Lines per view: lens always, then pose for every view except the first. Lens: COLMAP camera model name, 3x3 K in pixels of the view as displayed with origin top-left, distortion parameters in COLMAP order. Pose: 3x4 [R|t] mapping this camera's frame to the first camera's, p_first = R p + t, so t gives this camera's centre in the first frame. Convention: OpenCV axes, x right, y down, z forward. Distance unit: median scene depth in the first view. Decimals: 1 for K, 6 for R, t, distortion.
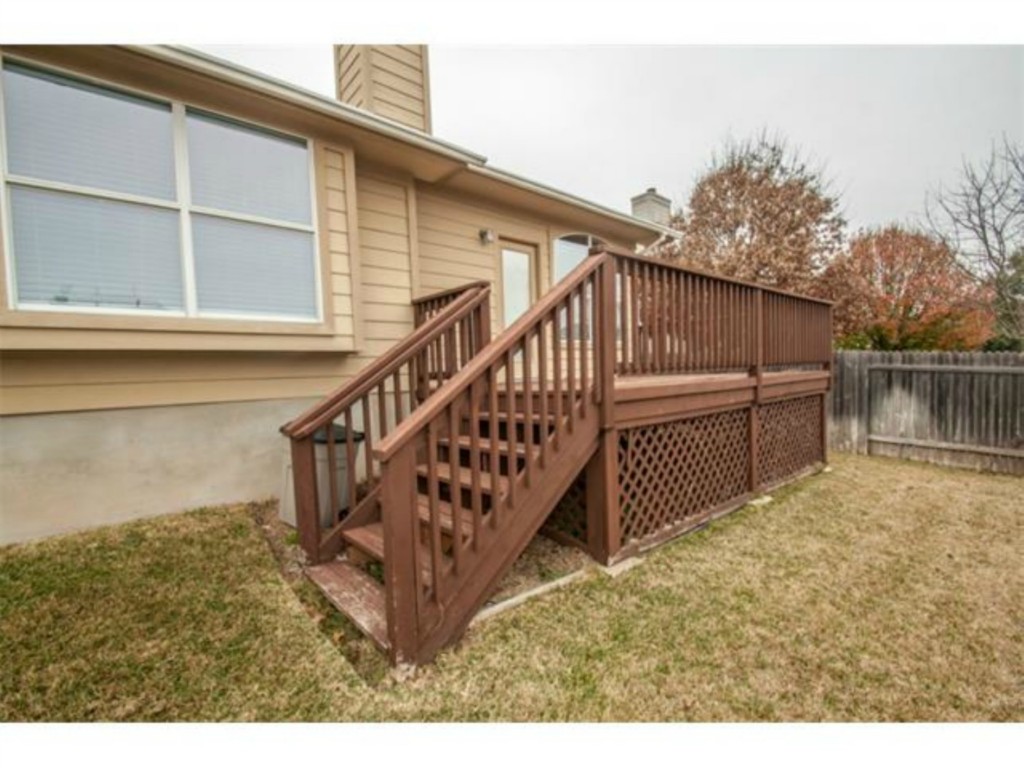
lens RADIAL K [[458.7, 0, 514.5], [0, 458.7, 400.0], [0, 0, 1]] dist [-0.034488, -0.000458]
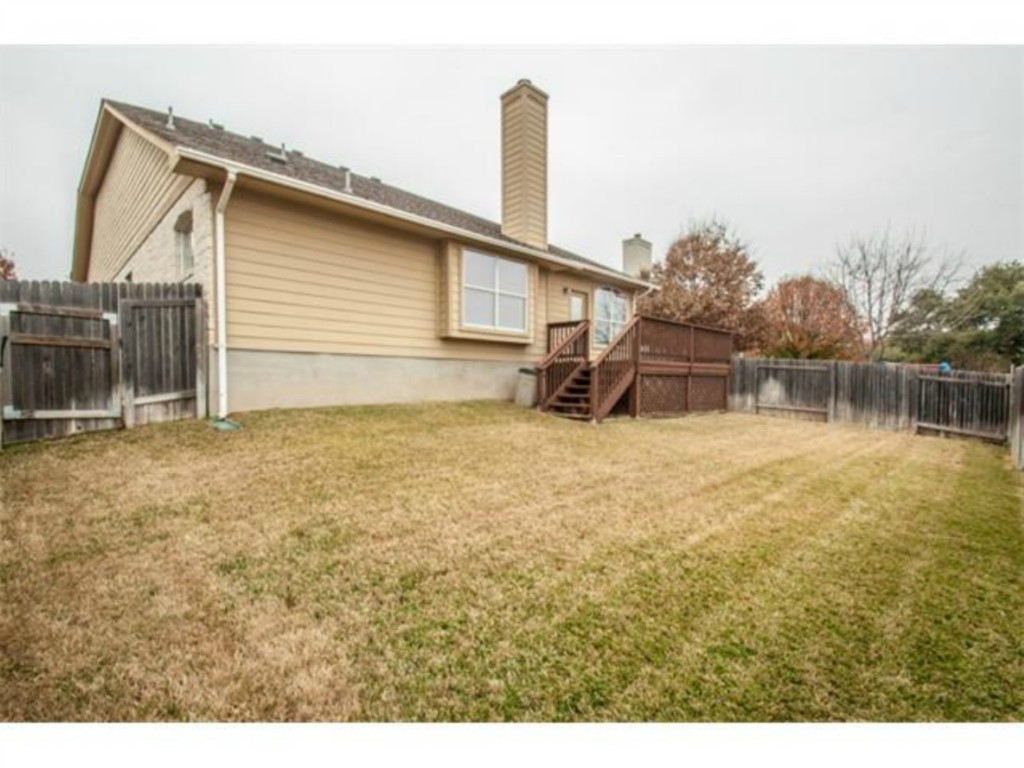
lens RADIAL K [[458.7, 0, 514.5], [0, 458.7, 400.0], [0, 0, 1]] dist [-0.034488, -0.000458]
pose [[0.997194, 0.039851, 0.063376, -0.228162], [-0.039452, 0.999193, -0.007528, 0.084145], [-0.063625, 0.005007, 0.997961, -0.568668]]
